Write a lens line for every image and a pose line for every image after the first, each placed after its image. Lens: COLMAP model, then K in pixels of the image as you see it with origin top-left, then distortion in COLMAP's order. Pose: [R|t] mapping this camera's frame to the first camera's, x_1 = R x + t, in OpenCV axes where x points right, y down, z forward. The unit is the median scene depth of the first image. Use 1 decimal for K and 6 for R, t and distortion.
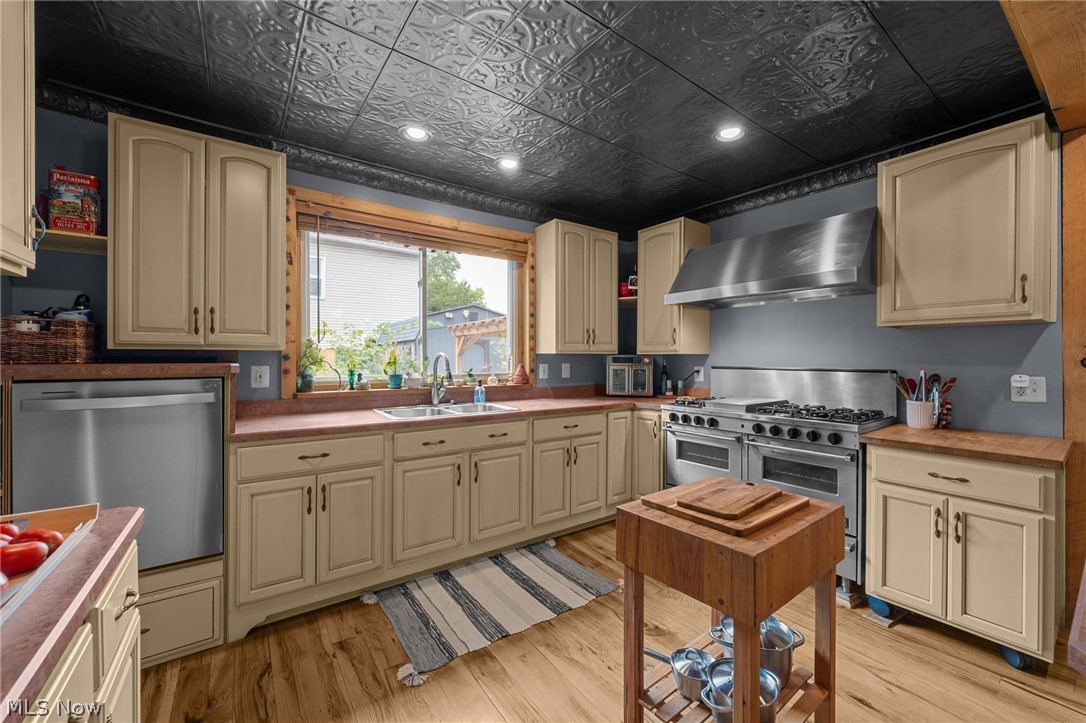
lens RADIAL K [[427.7, 0, 549.3], [0, 427.7, 358.6], [0, 0, 1]] dist [-0.002798, -0.000111]
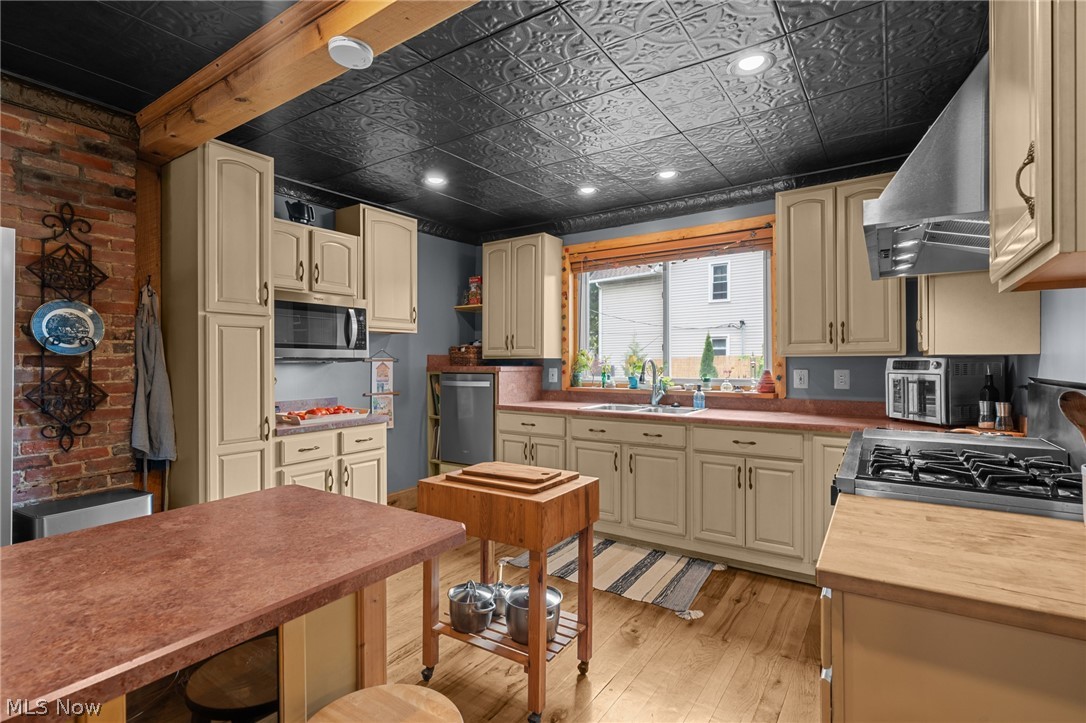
lens RADIAL K [[522.0, 0, 543.2], [0, 522.0, 362.1], [0, 0, 1]] dist [0.000506, 0.000050]
pose [[0.335593, -0.003629, -0.942000, 0.964310], [0.000933, 0.999993, -0.003520, 0.001464], [0.942007, 0.000302, 0.335594, 0.291743]]
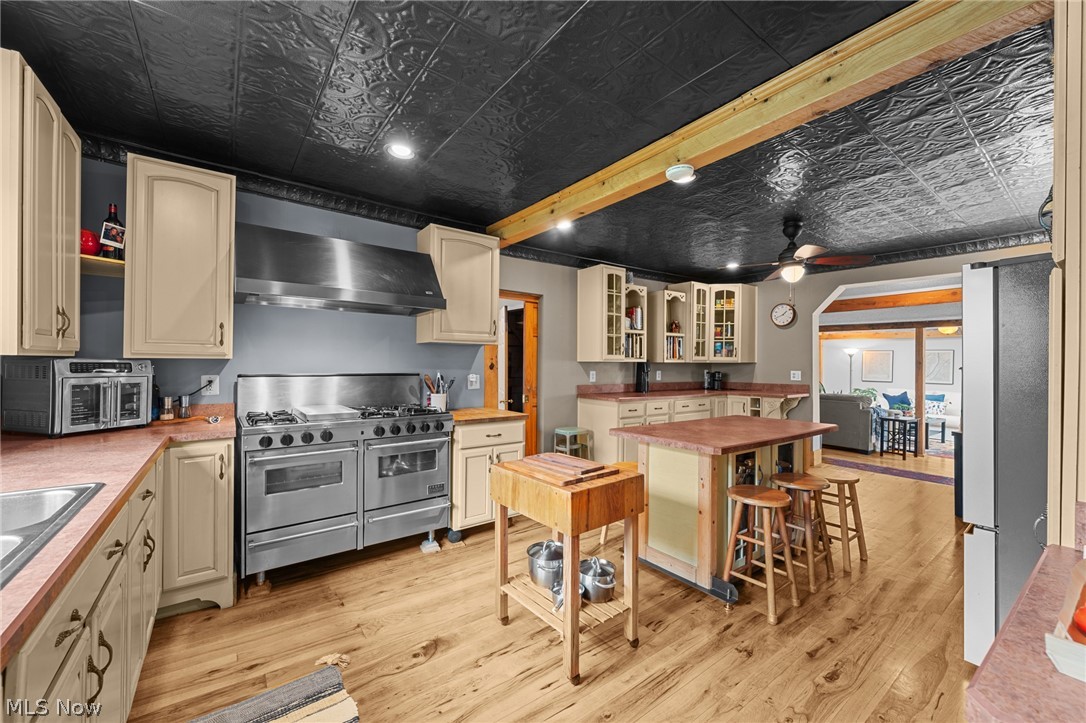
lens RADIAL K [[427.7, 0, 546.6], [0, 427.7, 363.9], [0, 0, 1]] dist [-0.002798, -0.000111]
pose [[-0.014191, -0.003464, 0.999893, -0.523242], [-0.006576, 0.999973, 0.003371, -0.009855], [-0.999878, -0.006527, -0.014214, 0.546339]]
